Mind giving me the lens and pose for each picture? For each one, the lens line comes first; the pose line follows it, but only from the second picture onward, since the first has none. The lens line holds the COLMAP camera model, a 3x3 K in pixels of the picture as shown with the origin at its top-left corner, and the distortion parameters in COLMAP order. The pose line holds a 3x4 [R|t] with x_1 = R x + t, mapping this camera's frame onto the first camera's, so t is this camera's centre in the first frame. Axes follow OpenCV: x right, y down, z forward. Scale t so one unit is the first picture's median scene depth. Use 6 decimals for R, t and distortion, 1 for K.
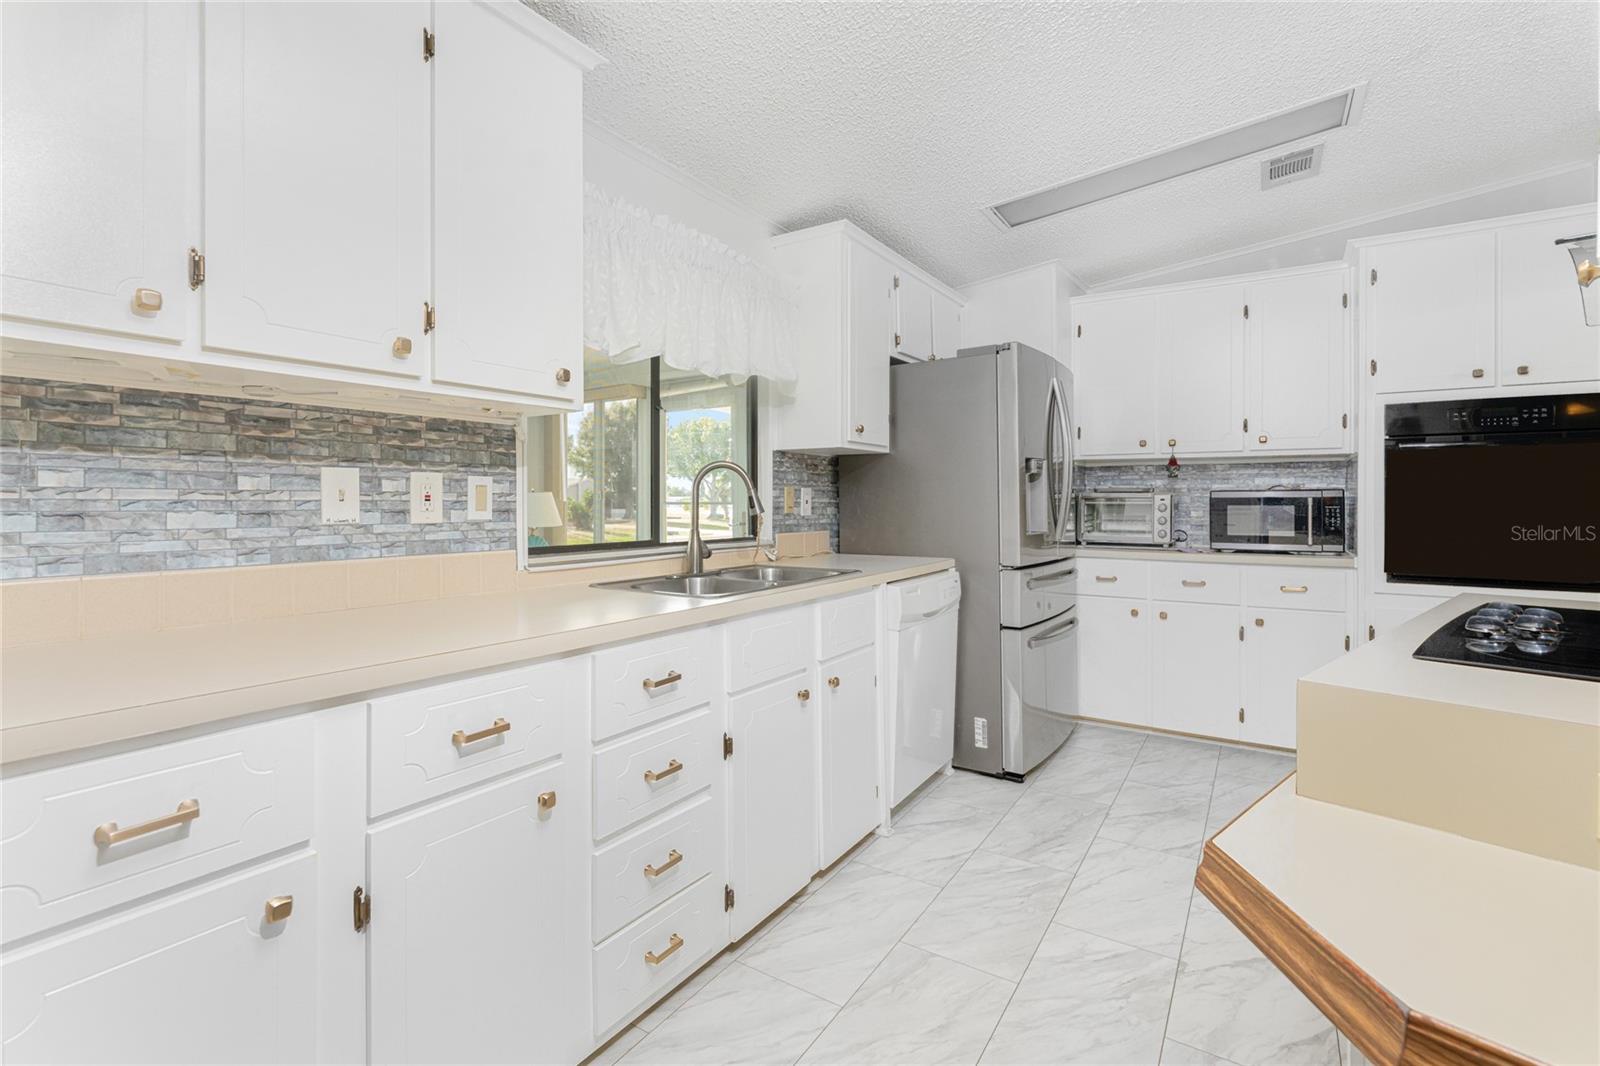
lens RADIAL K [[707.1, 0, 786.1], [0, 707.1, 504.9], [0, 0, 1]] dist [-0.013210, -0.000305]
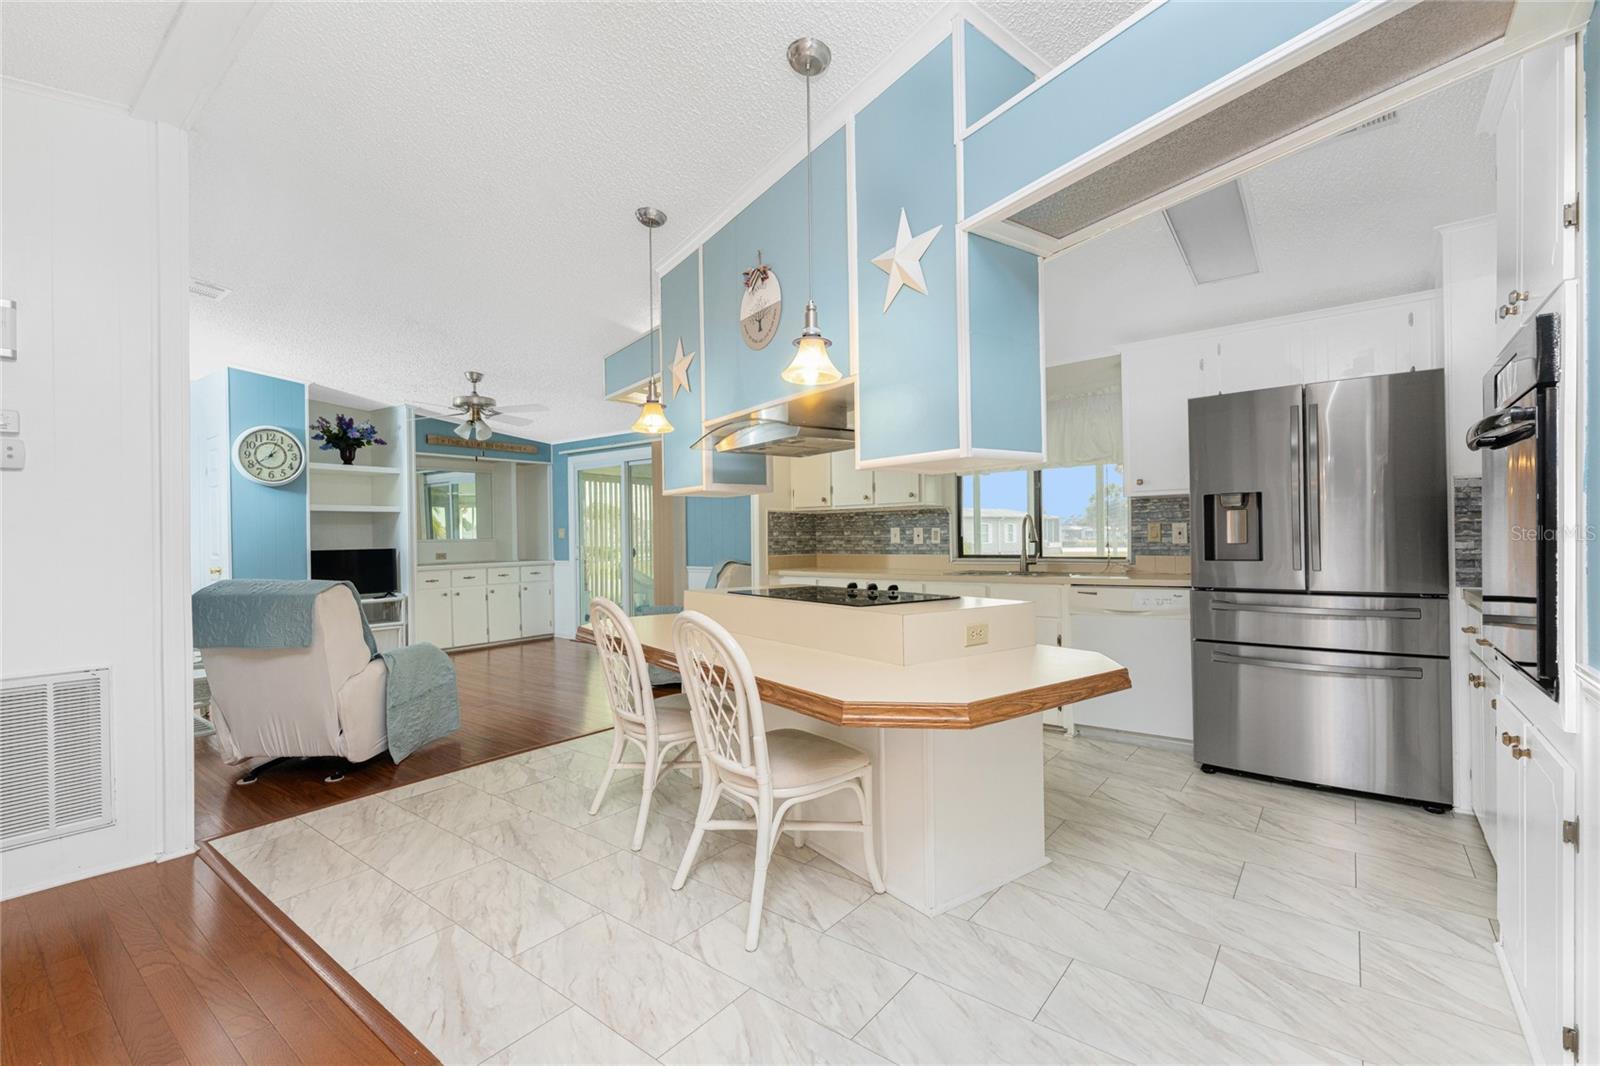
lens RADIAL K [[707.1, 0, 796.0], [0, 707.1, 539.2], [0, 0, 1]] dist [-0.013210, -0.000305]
pose [[-0.061375, -0.001154, -0.998114, 1.804962], [0.008172, 0.999965, -0.001659, 0.003971], [0.998081, -0.008259, -0.061364, 0.466687]]
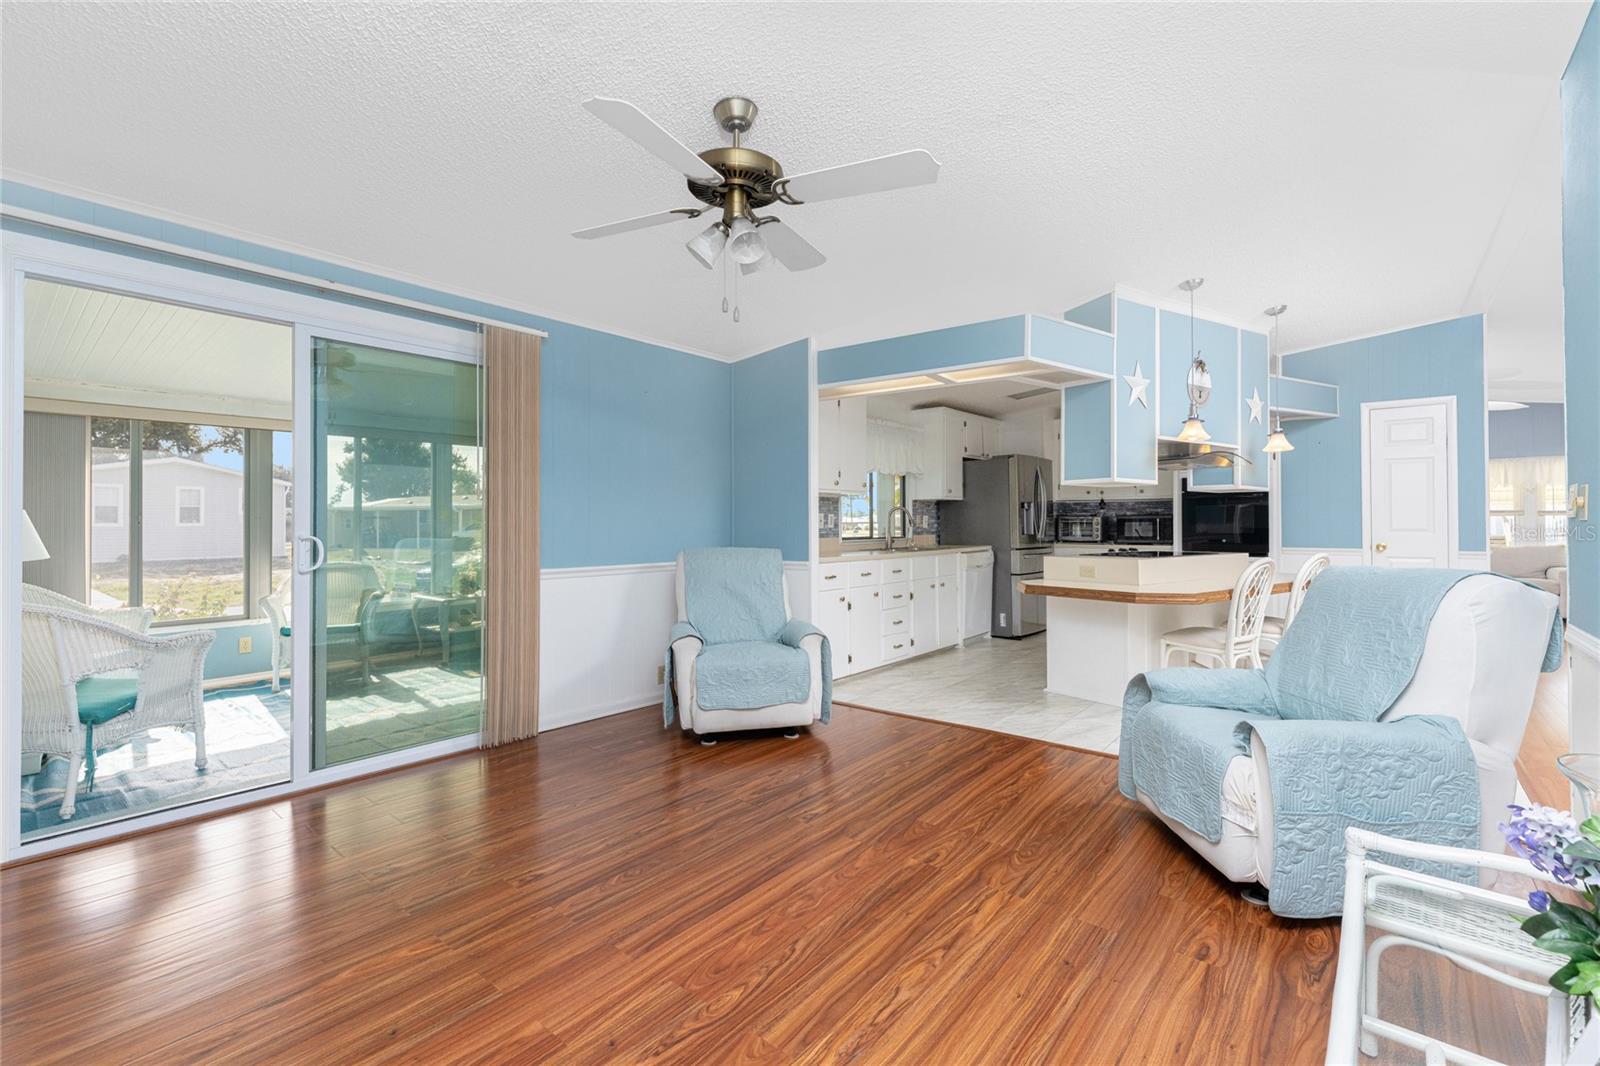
lens RADIAL K [[707.1, 0, 799.3], [0, 707.1, 519.2], [0, 0, 1]] dist [-0.013210, -0.000305]
pose [[0.995568, -0.006079, -0.093847, -0.208484], [0.005310, 0.999950, -0.008442, 0.006563], [0.093894, 0.007906, 0.995551, -1.659861]]
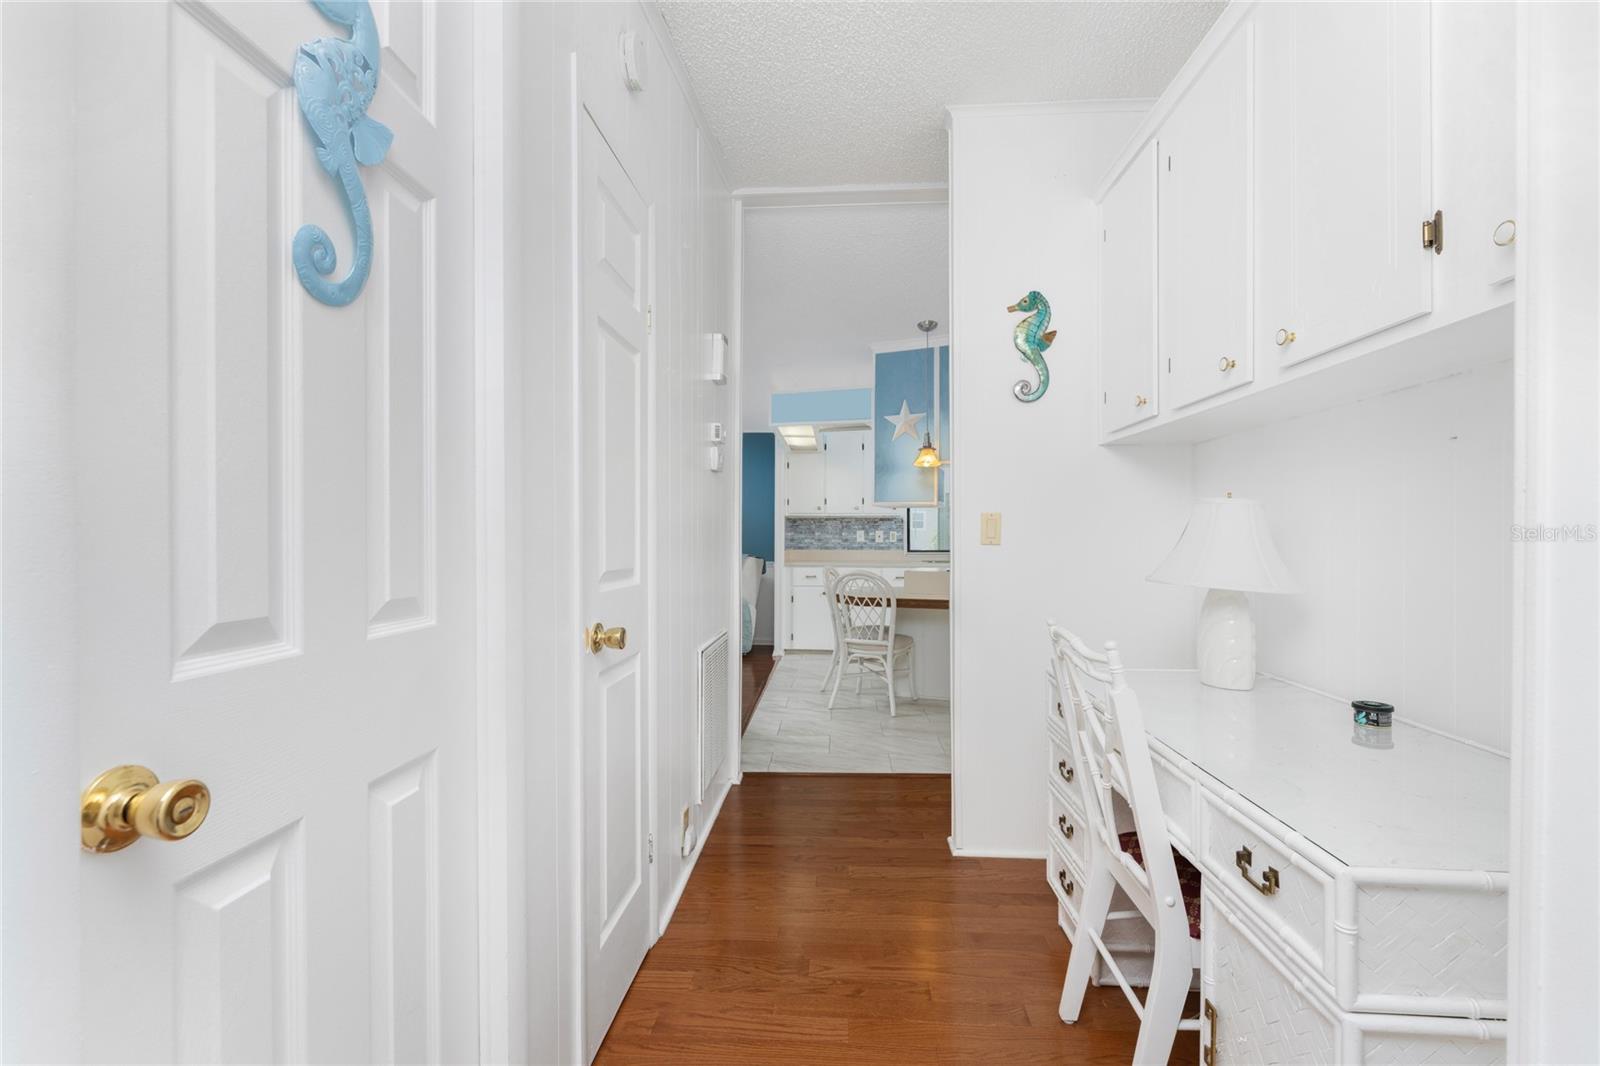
lens RADIAL K [[707.1, 0, 798.3], [0, 707.1, 538.4], [0, 0, 1]] dist [-0.013210, -0.000305]
pose [[0.504114, -0.001545, -0.863636, 2.053269], [0.000061, 0.999998, -0.001754, 0.005935], [0.863637, 0.000831, 0.504113, -1.100521]]
